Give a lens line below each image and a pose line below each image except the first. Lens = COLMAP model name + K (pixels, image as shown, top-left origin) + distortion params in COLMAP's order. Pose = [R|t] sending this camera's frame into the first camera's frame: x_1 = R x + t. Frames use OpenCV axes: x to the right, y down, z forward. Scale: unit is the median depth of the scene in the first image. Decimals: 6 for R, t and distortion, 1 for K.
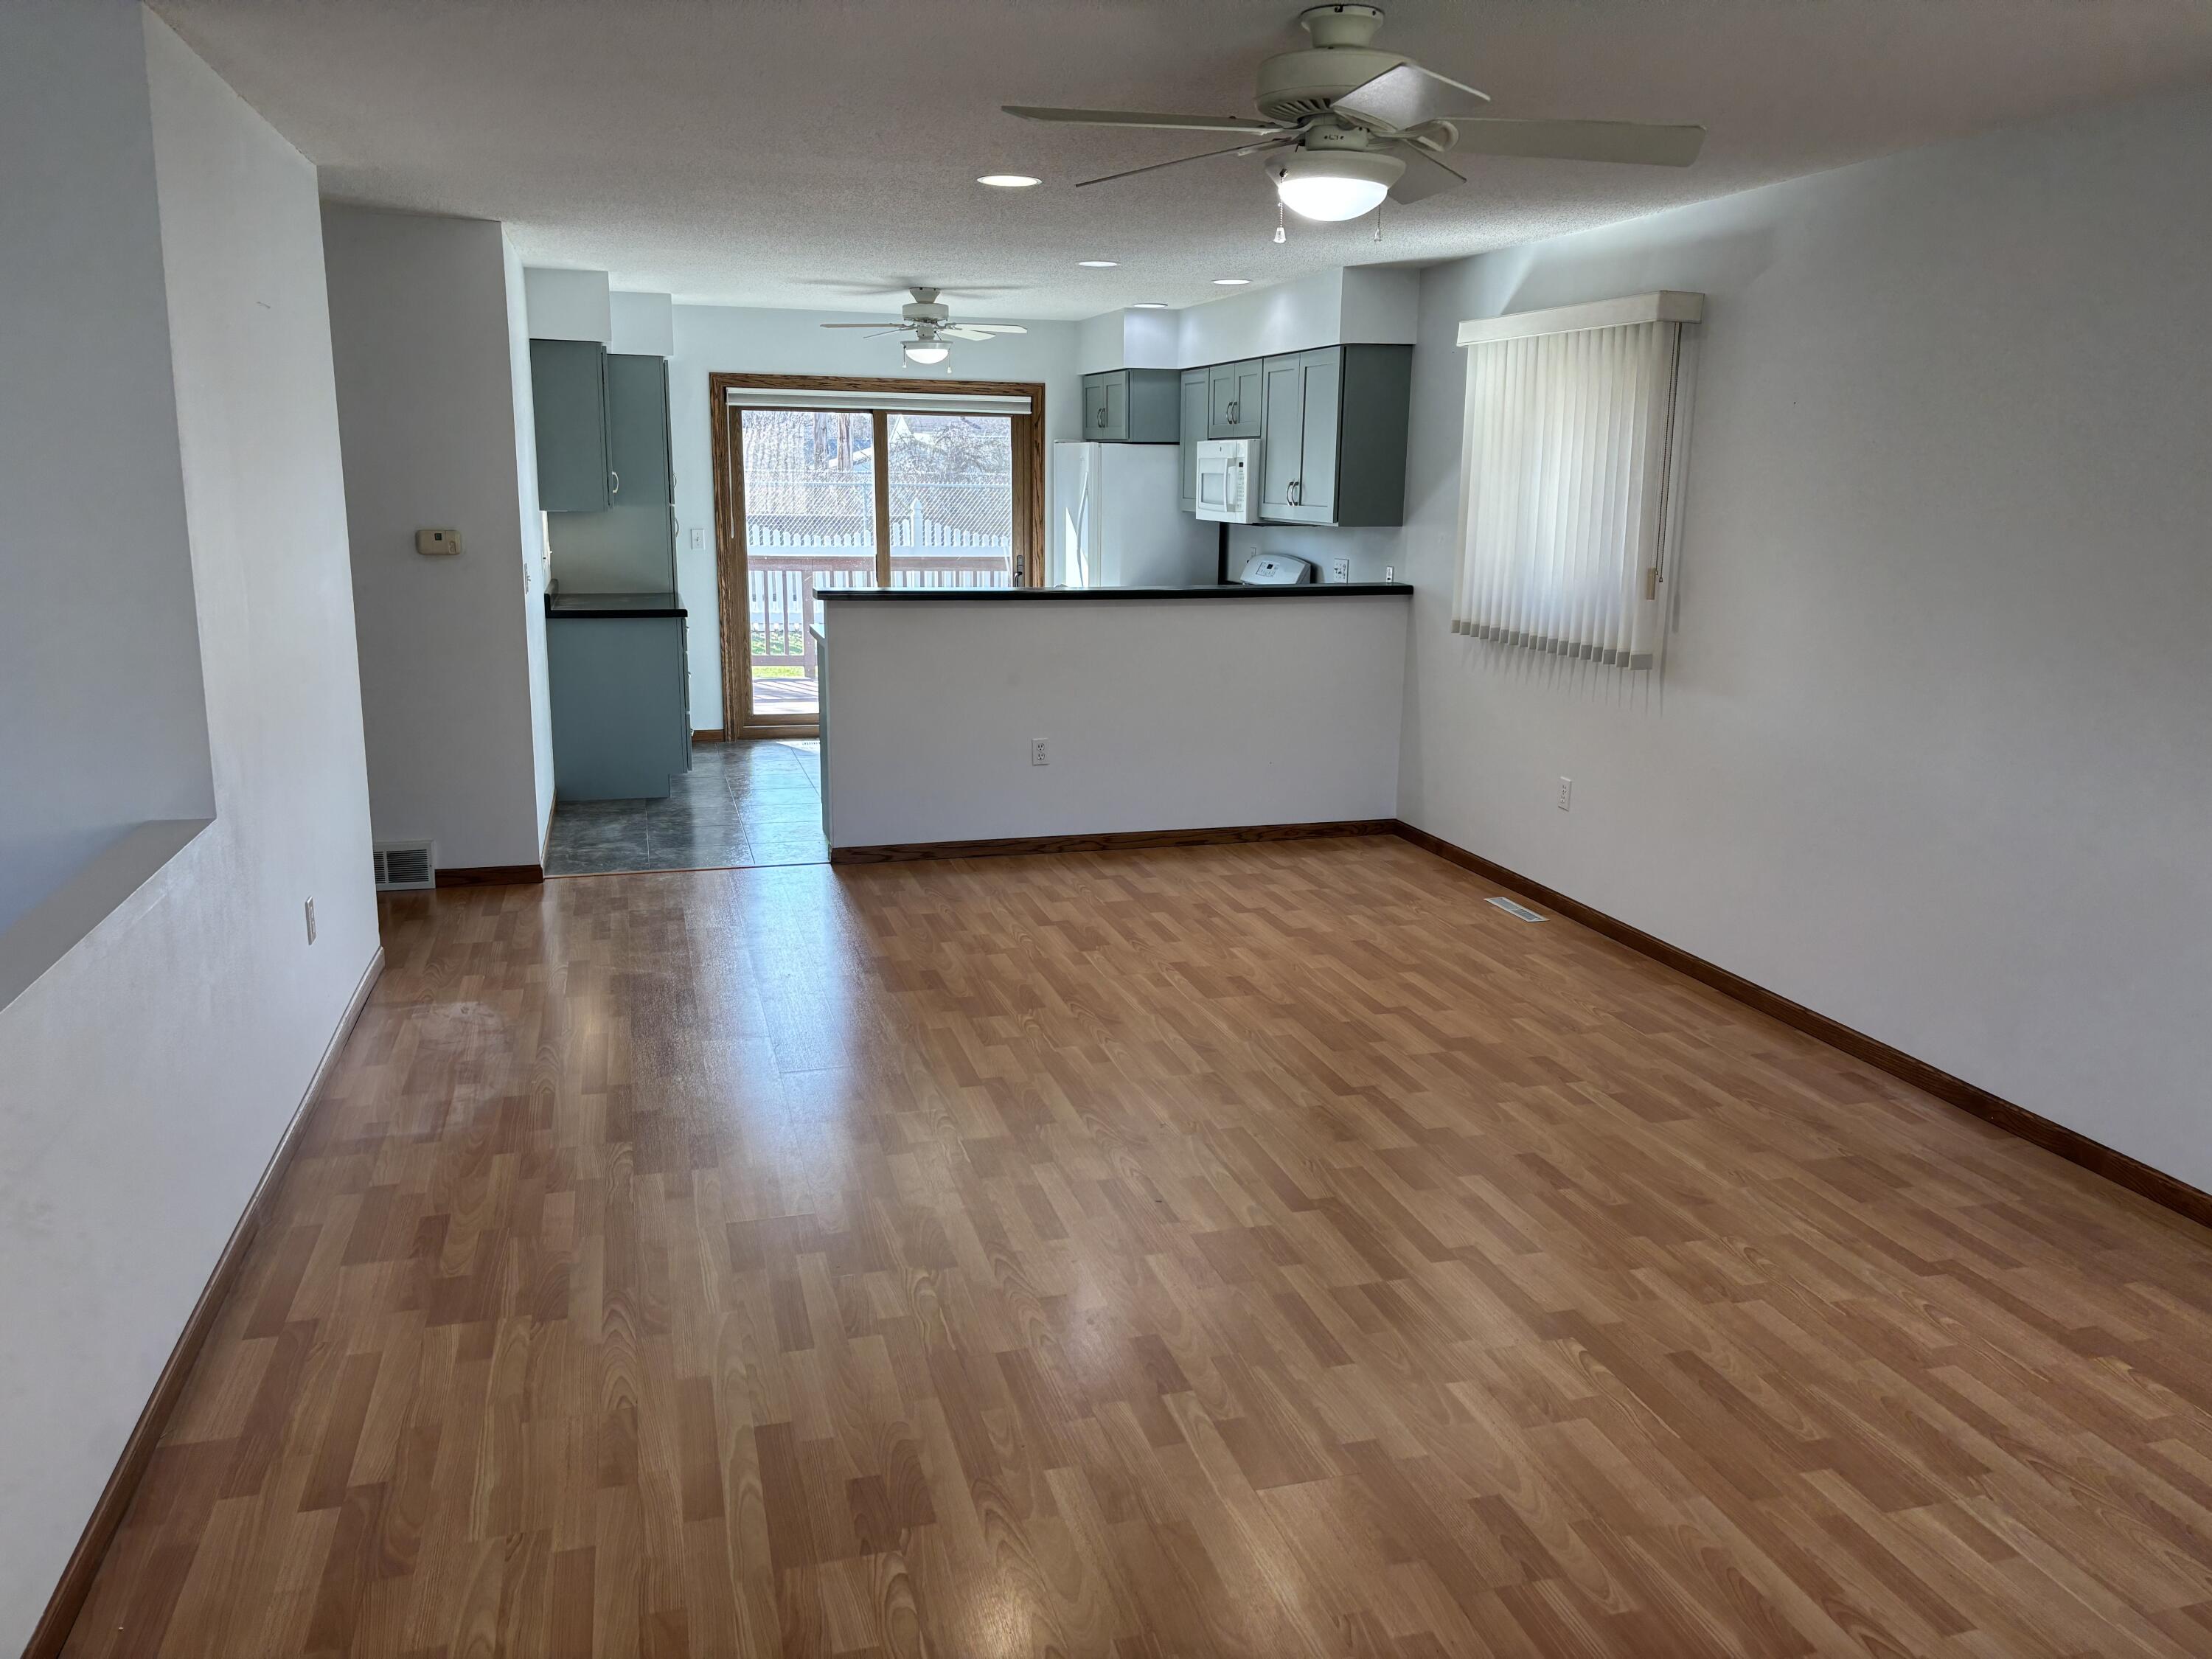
lens RADIAL K [[1676.2, 0, 1106.0], [0, 1676.2, 829.5], [0, 0, 1]] dist [0.057089, -0.007660]
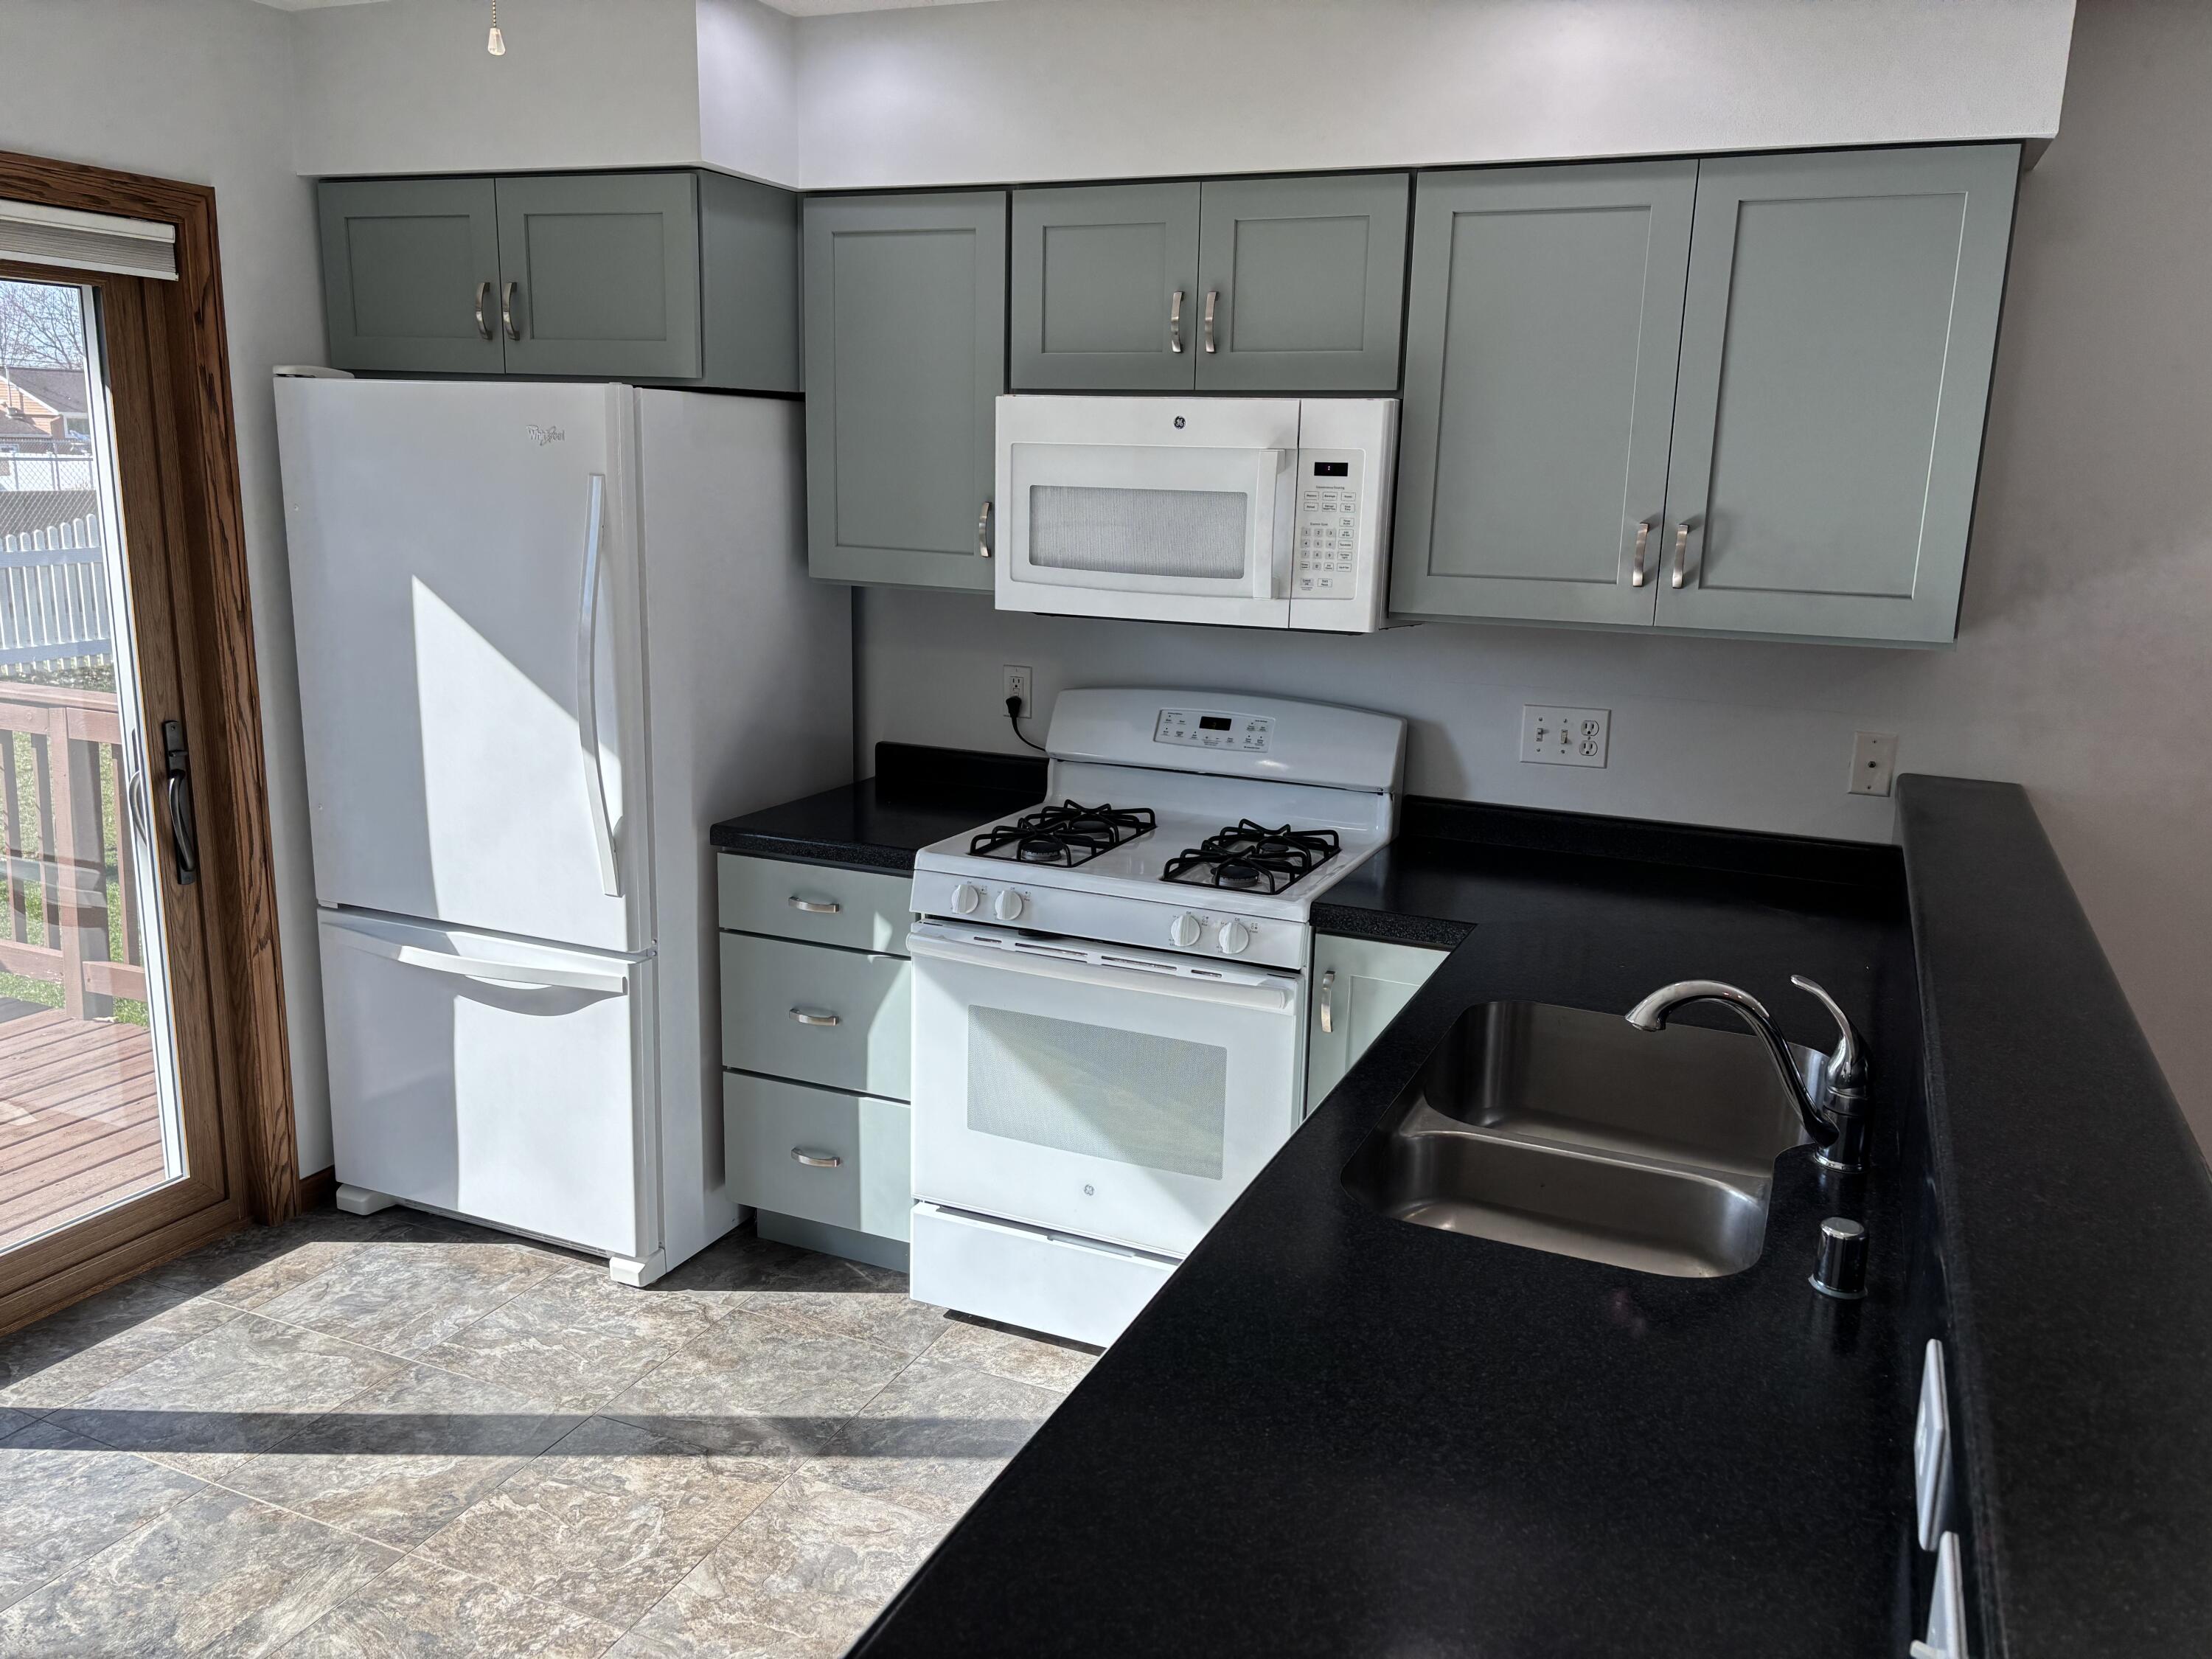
lens RADIAL K [[1676.2, 0, 1106.0], [0, 1676.2, 829.5], [0, 0, 1]] dist [0.057089, -0.007660]
pose [[0.640596, -0.170213, 0.748775, -0.249571], [0.146455, 0.984305, 0.098458, -0.197668], [-0.753782, 0.046590, 0.655471, 0.863234]]
